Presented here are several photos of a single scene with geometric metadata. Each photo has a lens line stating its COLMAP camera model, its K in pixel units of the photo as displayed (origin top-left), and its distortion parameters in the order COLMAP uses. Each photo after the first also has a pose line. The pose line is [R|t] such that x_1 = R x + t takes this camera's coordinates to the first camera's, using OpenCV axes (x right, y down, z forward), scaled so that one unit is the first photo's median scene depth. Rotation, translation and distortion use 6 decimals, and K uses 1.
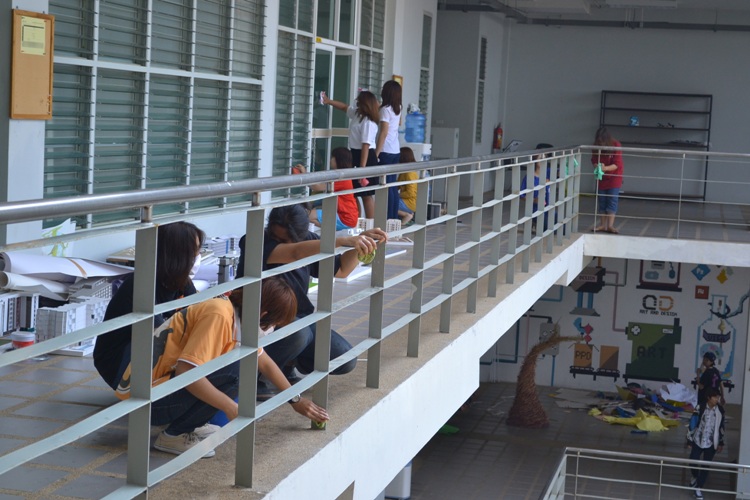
lens RADIAL K [[1424.1, 0, 375.5], [0, 1424.1, 248.1], [0, 0, 1]] dist [0.018107, 0.000000]
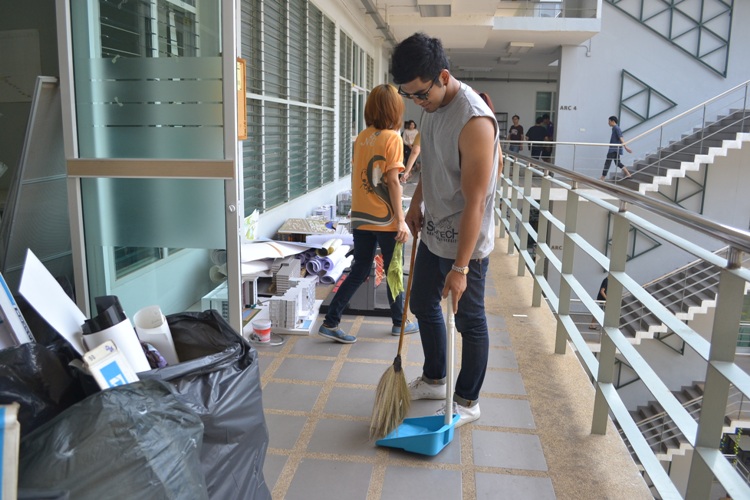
lens RADIAL K [[604.5, 0, 381.0], [0, 604.5, 249.1], [0, 0, 1]] dist [-0.082368, -0.011777]
pose [[0.992452, -0.054935, 0.109643, -0.110671], [0.042749, 0.992950, 0.110553, -0.029139], [-0.114943, -0.105031, 0.987804, 0.273696]]
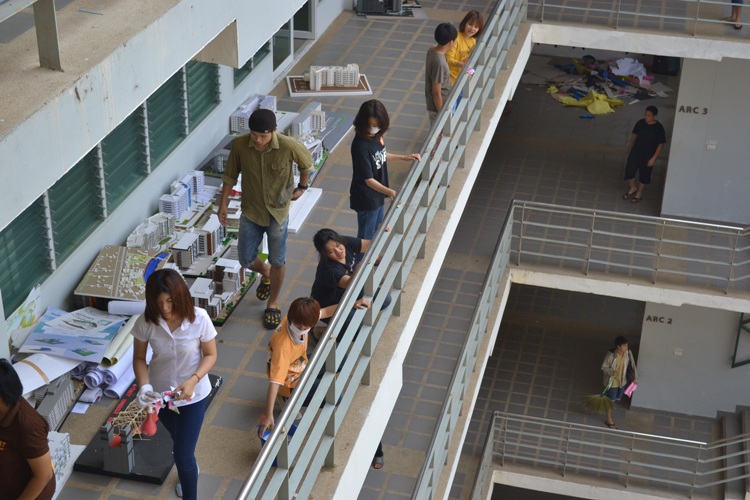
lens RADIAL K [[1206.0, 0, 375.2], [0, 1206.0, 245.5], [0, 0, 1]] dist [-0.014919, 0.000000]
pose [[0.999491, -0.022985, -0.022138, 0.054455], [0.029793, 0.920668, 0.389209, -0.289026], [0.011436, -0.389670, 0.920883, 0.095010]]
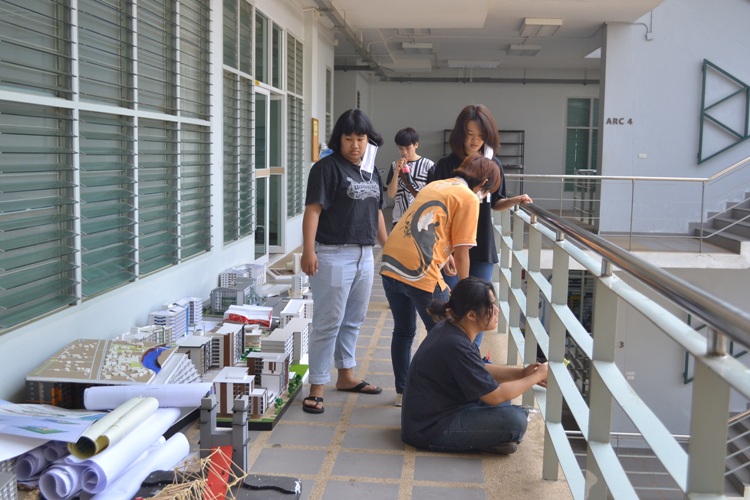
lens RADIAL K [[862.6, 0, 375.1], [0, 862.6, 248.2], [0, 0, 1]] dist [-0.065115, 0.000000]
pose [[0.988294, -0.051264, 0.143693, -0.057427], [0.048555, 0.998572, 0.022297, -0.041466], [-0.144631, -0.015059, 0.989371, 0.420020]]
